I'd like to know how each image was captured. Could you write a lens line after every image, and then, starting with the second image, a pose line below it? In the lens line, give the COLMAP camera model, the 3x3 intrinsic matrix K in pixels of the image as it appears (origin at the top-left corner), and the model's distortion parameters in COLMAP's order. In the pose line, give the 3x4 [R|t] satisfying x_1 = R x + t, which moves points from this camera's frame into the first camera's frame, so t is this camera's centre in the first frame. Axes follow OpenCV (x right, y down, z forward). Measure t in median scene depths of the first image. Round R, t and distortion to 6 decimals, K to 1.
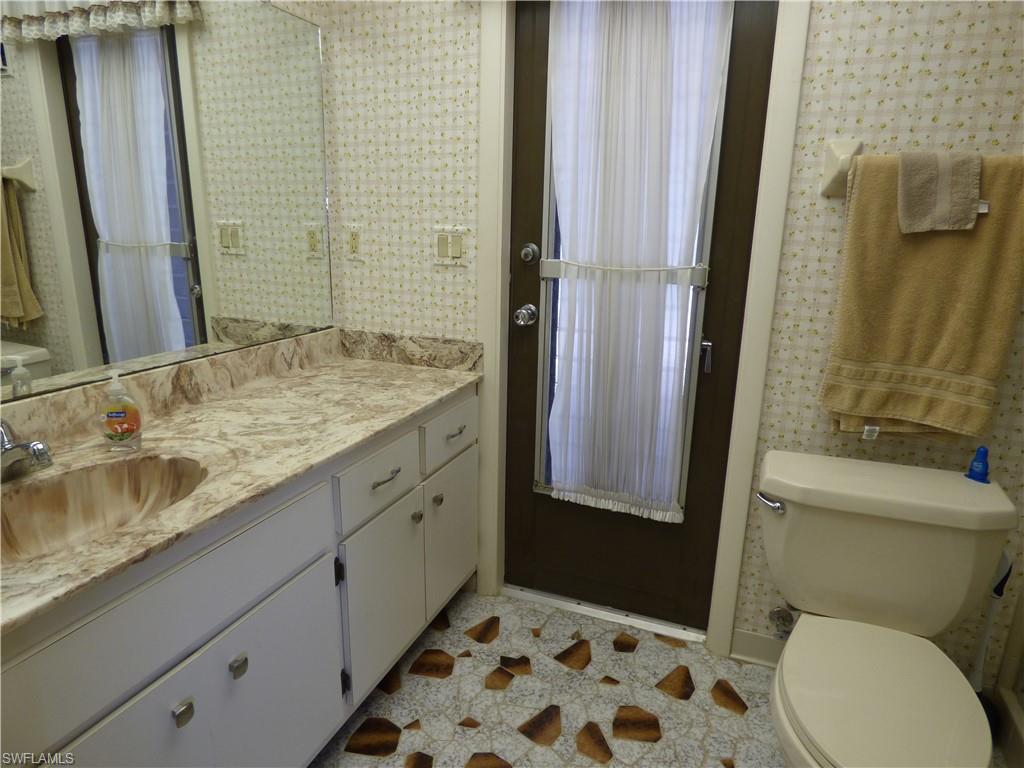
lens RADIAL K [[632.5, 0, 506.1], [0, 632.5, 386.4], [0, 0, 1]] dist [-0.006165, -0.003552]
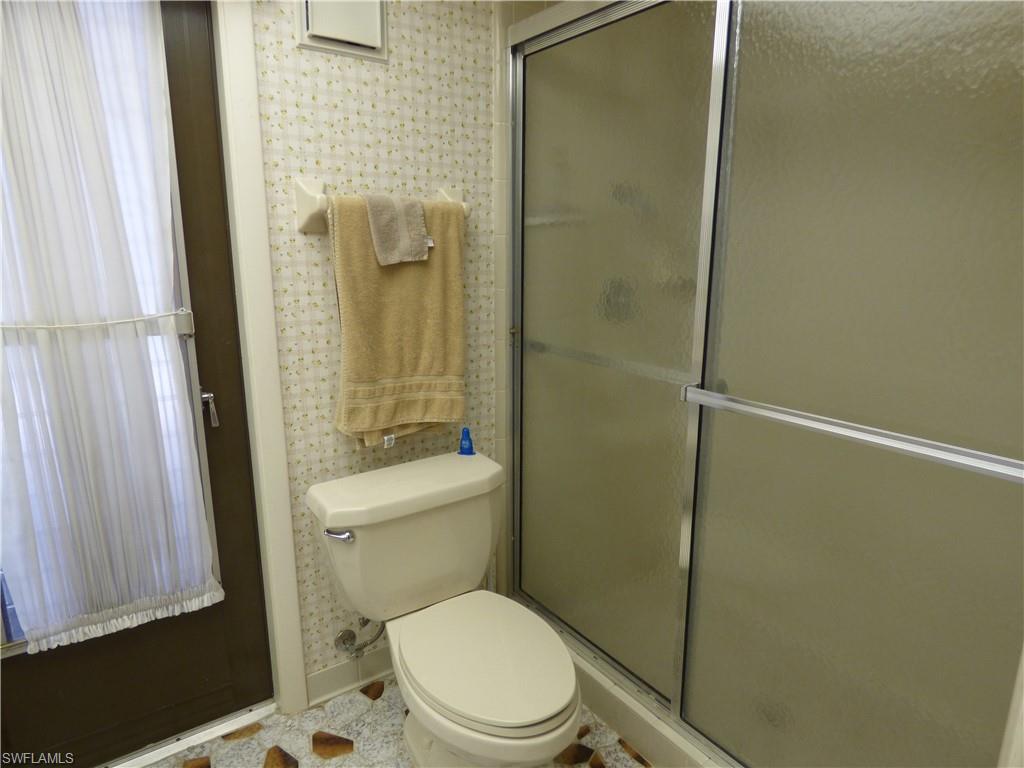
lens RADIAL K [[632.5, 0, 508.5], [0, 632.5, 385.6], [0, 0, 1]] dist [-0.006165, -0.003552]
pose [[0.537778, -0.201585, 0.818632, -0.209310], [0.227932, 0.969599, 0.089026, -0.075266], [-0.811691, 0.138717, 0.567376, 0.179492]]
